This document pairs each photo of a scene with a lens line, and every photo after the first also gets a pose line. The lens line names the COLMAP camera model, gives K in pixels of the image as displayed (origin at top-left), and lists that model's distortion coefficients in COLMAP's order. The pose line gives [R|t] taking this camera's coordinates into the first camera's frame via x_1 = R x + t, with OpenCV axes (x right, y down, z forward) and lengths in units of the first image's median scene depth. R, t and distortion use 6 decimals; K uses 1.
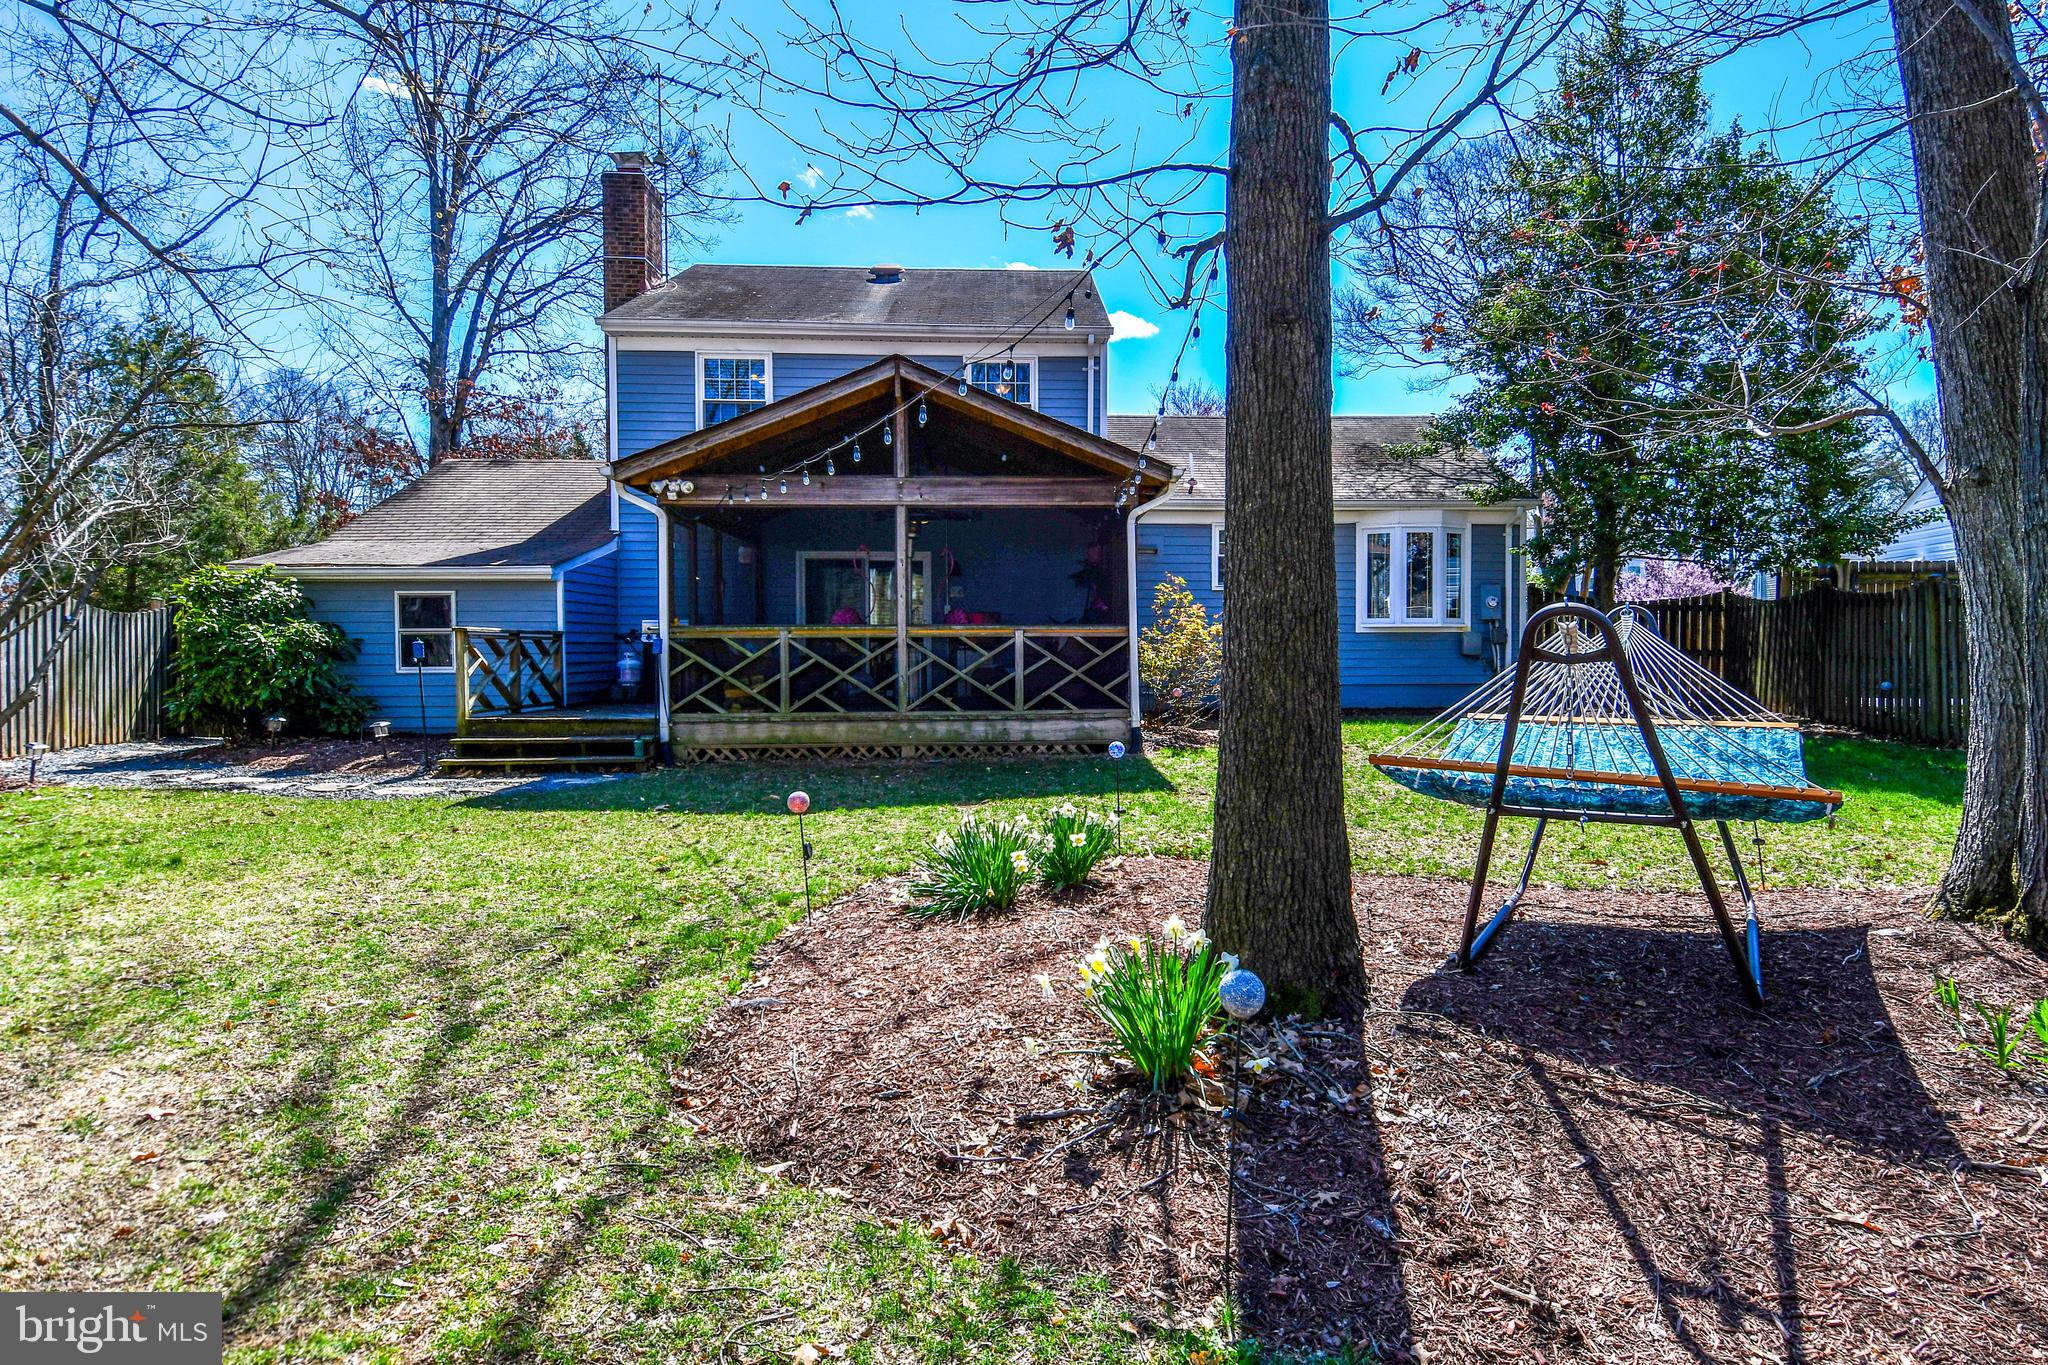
lens RADIAL K [[1130.7, 0, 1027.4], [0, 1130.7, 642.1], [0, 0, 1]] dist [0.055280, -0.074774]
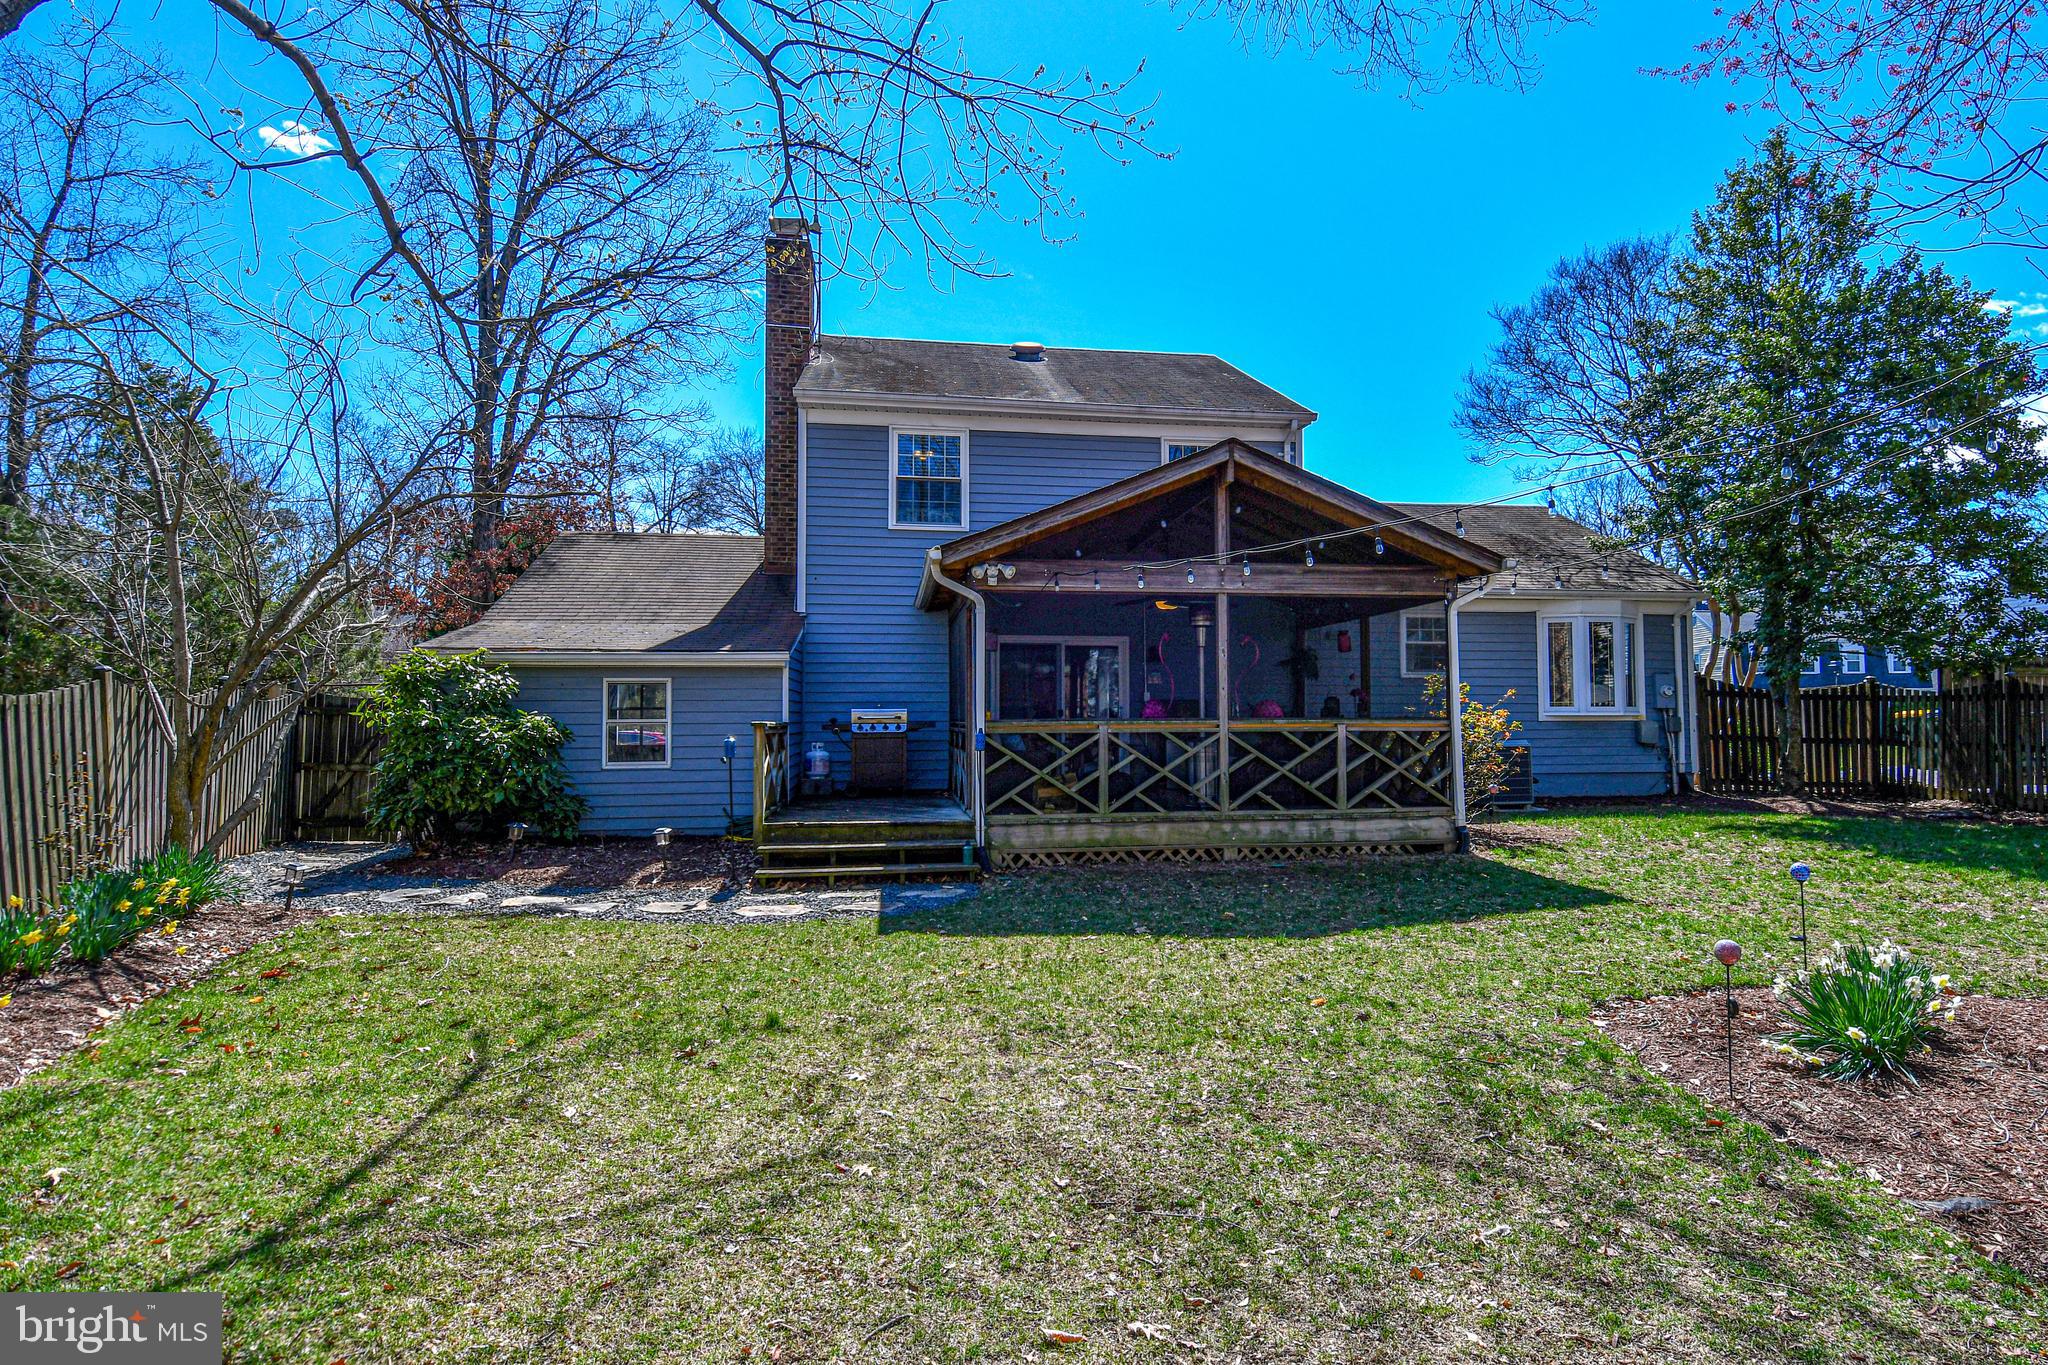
lens RADIAL K [[1130.7, 0, 1027.4], [0, 1130.7, 642.1], [0, 0, 1]] dist [0.055280, -0.074774]
pose [[0.993262, 0.007876, 0.115625, -0.382919], [-0.000462, 0.997949, -0.064010, -0.018459], [-0.115892, 0.063526, 0.991228, 0.074167]]
